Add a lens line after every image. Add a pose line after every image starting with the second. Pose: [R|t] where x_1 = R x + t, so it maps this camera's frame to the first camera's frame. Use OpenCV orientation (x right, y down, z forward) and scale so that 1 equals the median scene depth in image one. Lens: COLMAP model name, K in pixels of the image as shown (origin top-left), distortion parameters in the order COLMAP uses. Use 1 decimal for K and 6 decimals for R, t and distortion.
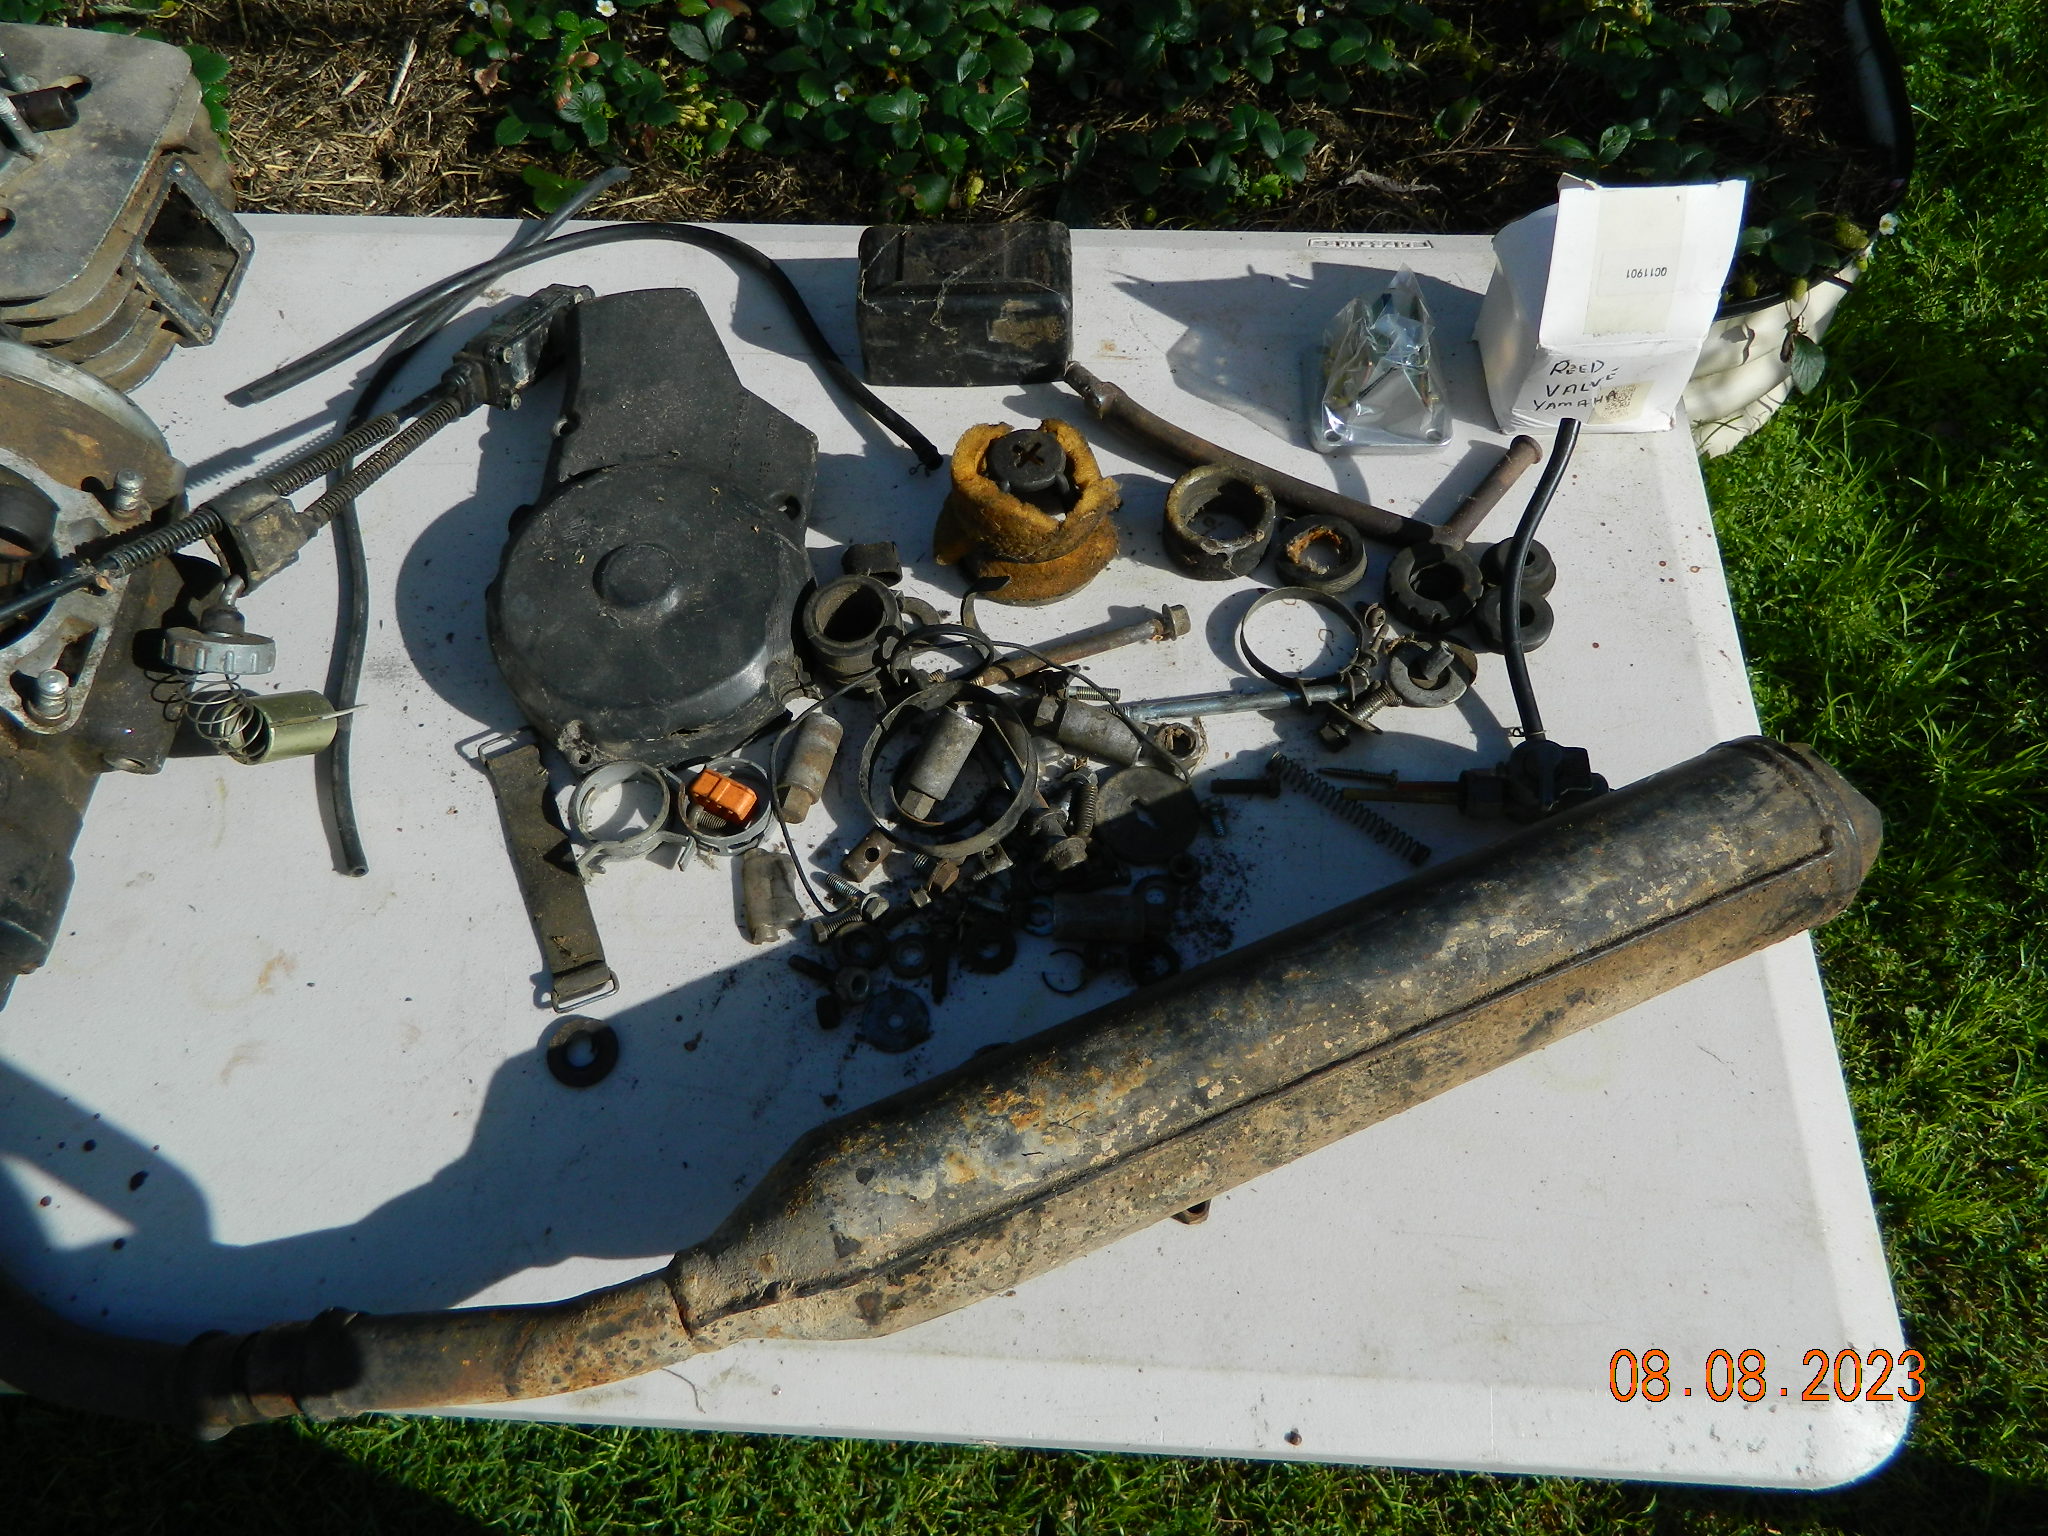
lens RADIAL K [[1528.7, 0, 1024.0], [0, 1528.7, 768.0], [0, 0, 1]] dist [0.001882, -0.015405]
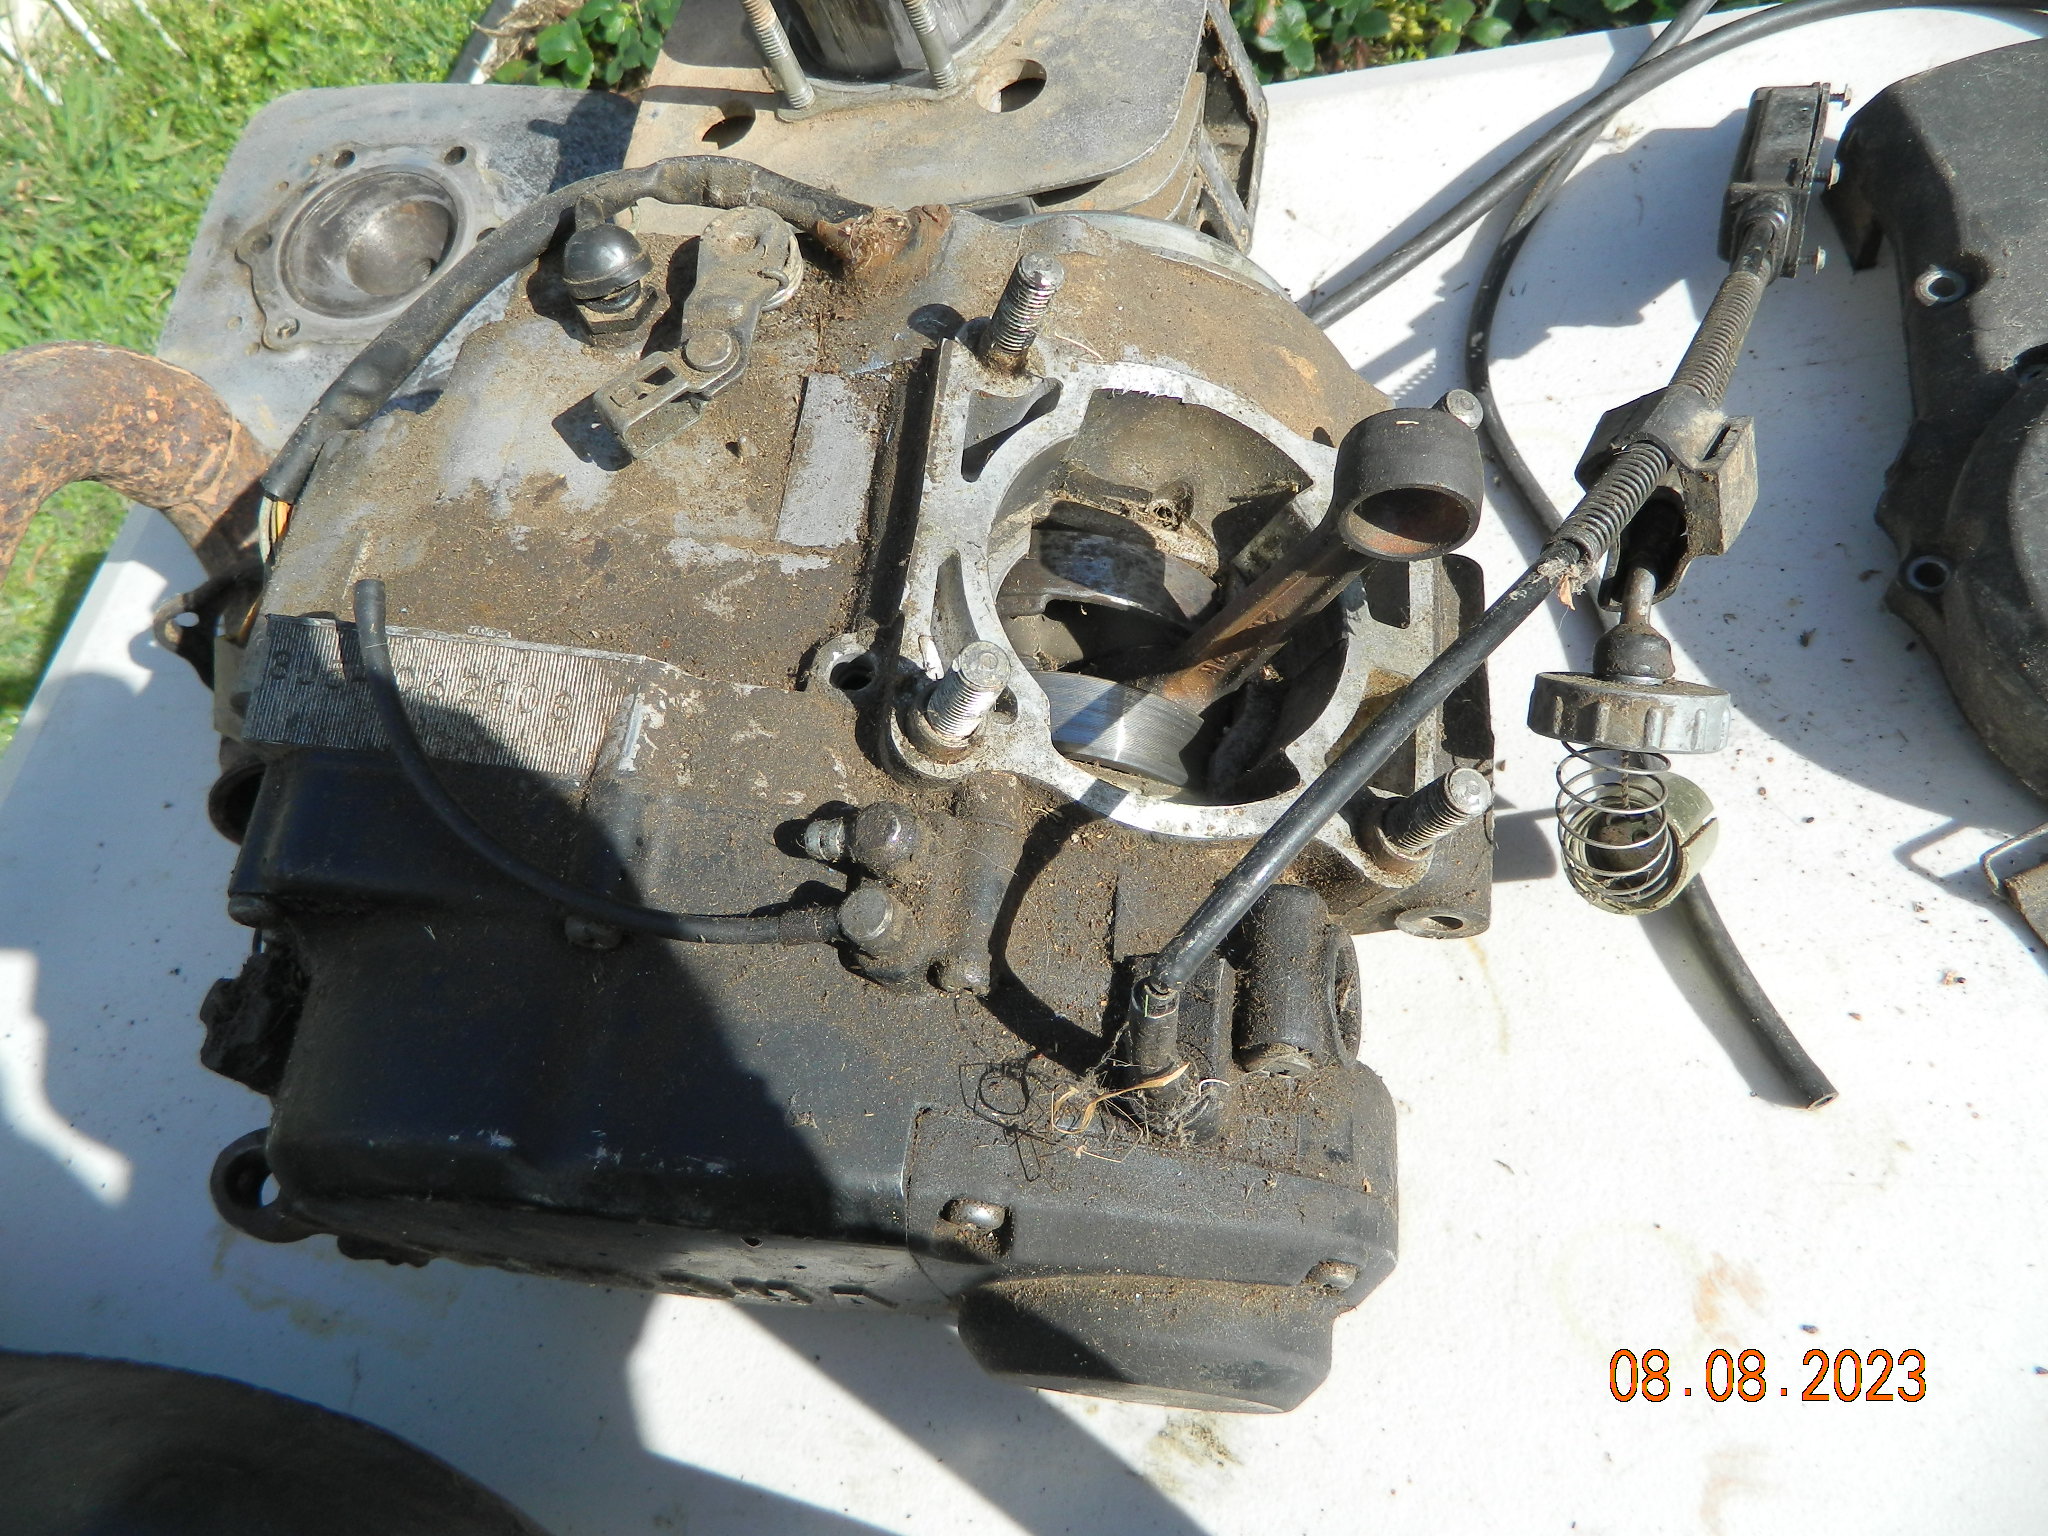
lens RADIAL K [[1531.9, 0, 1004.6], [0, 1531.9, 768.1], [0, 0, 1]] dist [0.003323, -0.012521]
pose [[0.961728, -0.061755, -0.266955, -0.465126], [0.056385, 0.998024, -0.027743, -0.042400], [0.268140, 0.011629, 0.963310, 0.329901]]
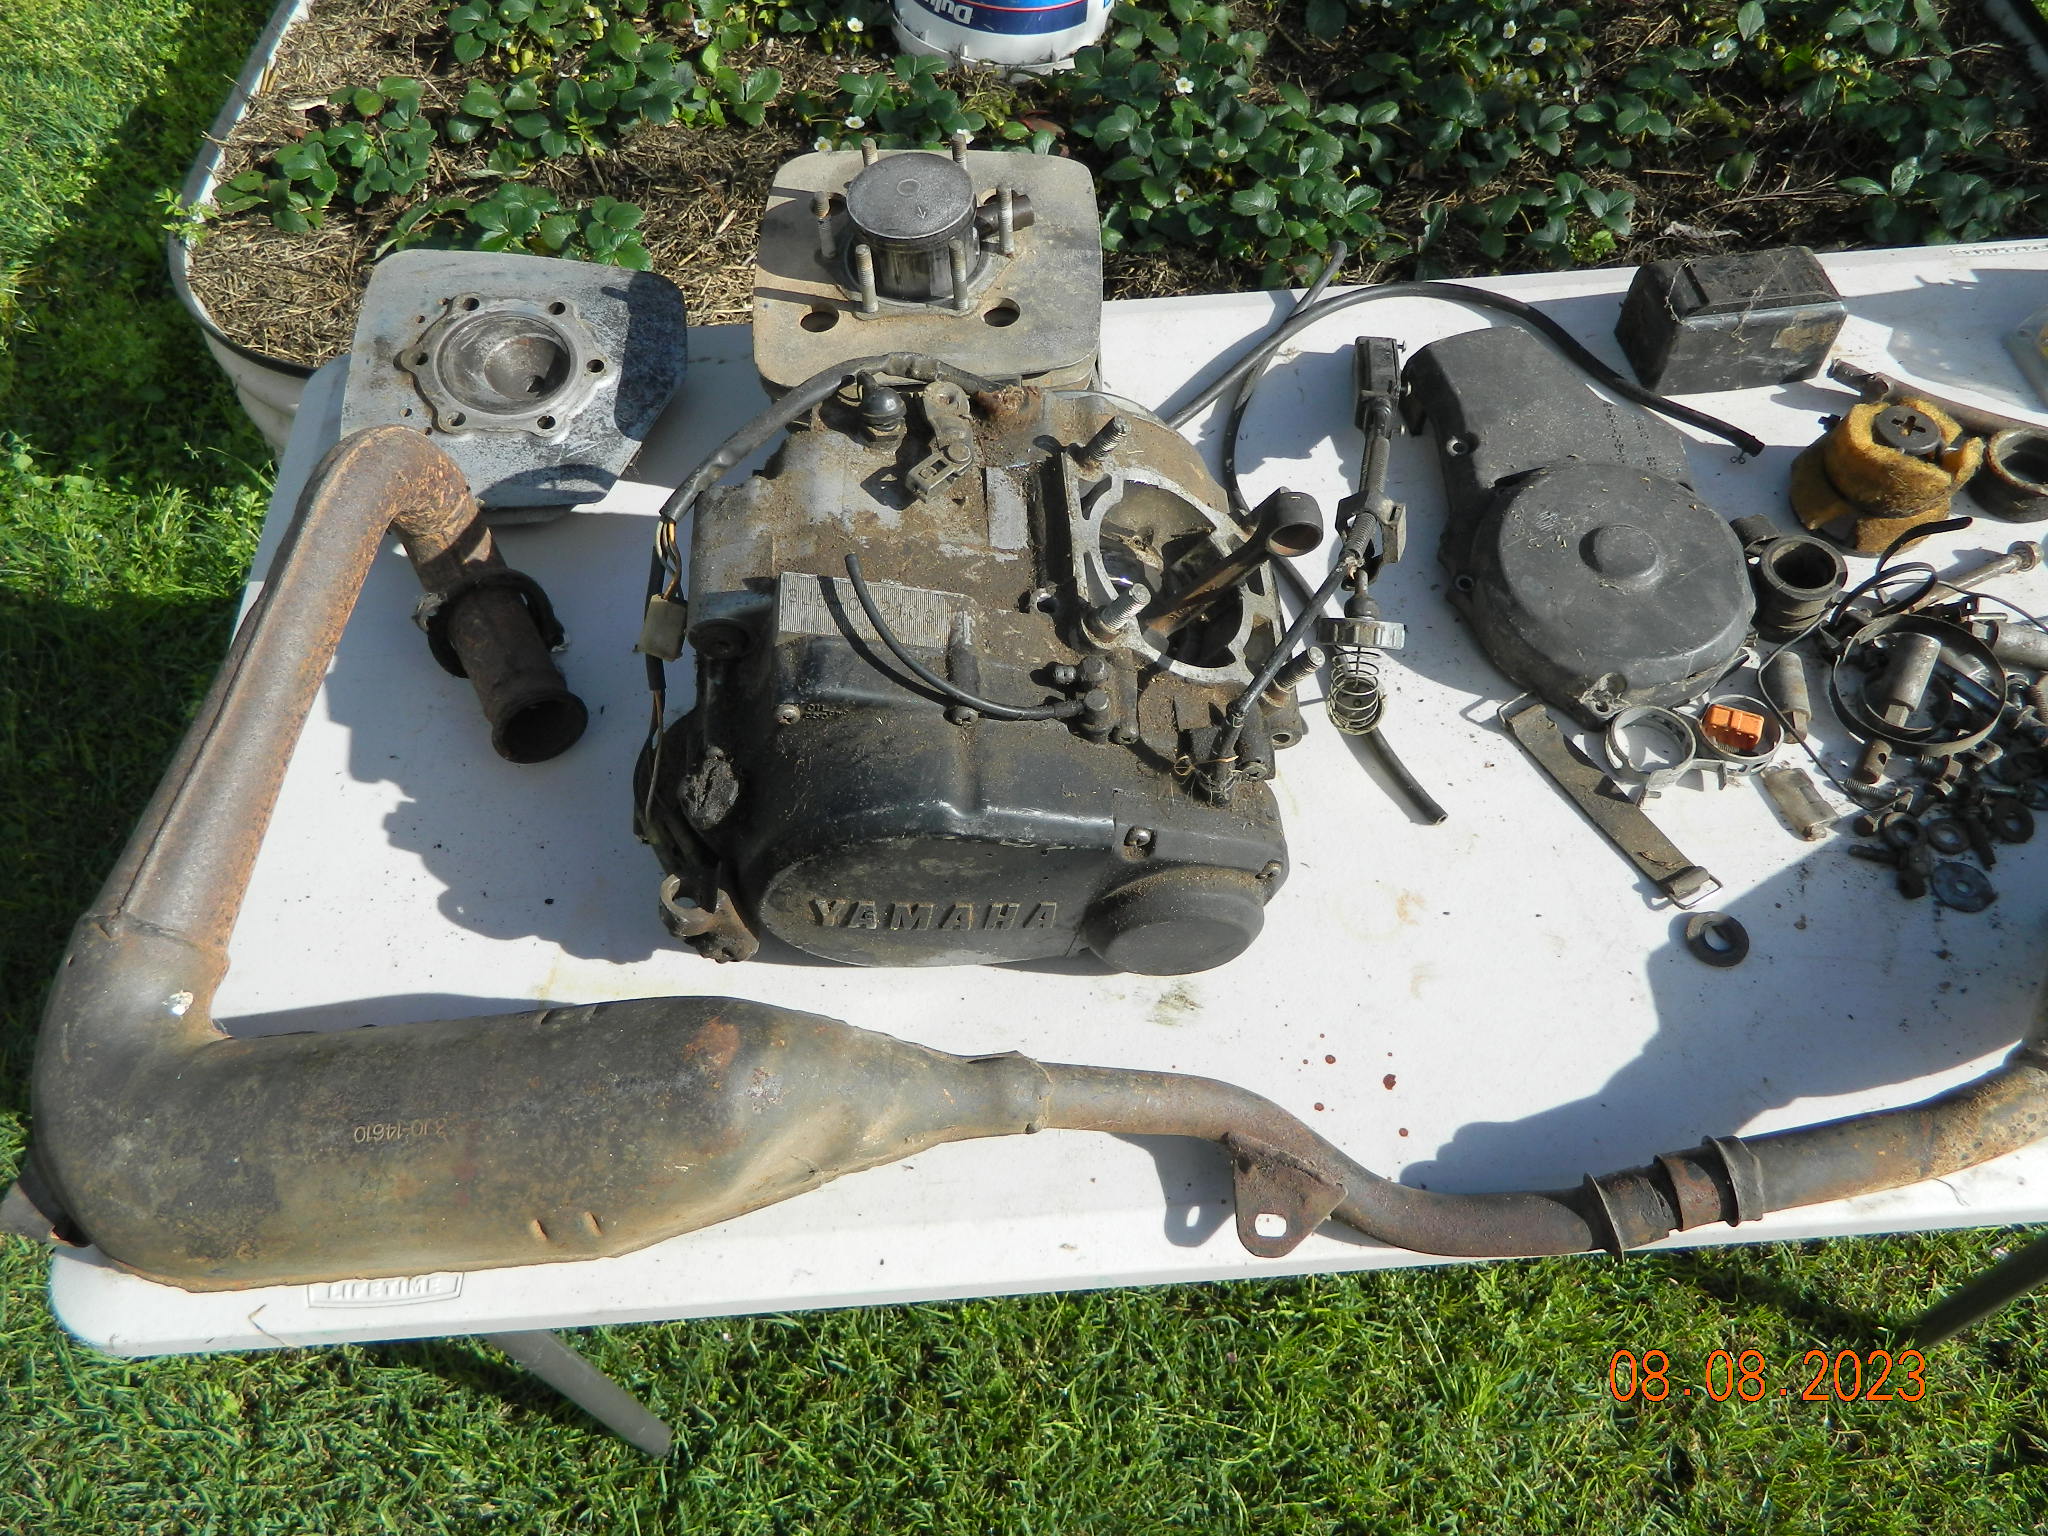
lens RADIAL K [[1531.9, 0, 1004.6], [0, 1531.9, 768.1], [0, 0, 1]] dist [0.003323, -0.012521]
pose [[0.994338, -0.096879, 0.043671, -0.673459], [0.099750, 0.992601, -0.069237, 0.063218], [-0.036640, 0.073202, 0.996644, -0.127241]]
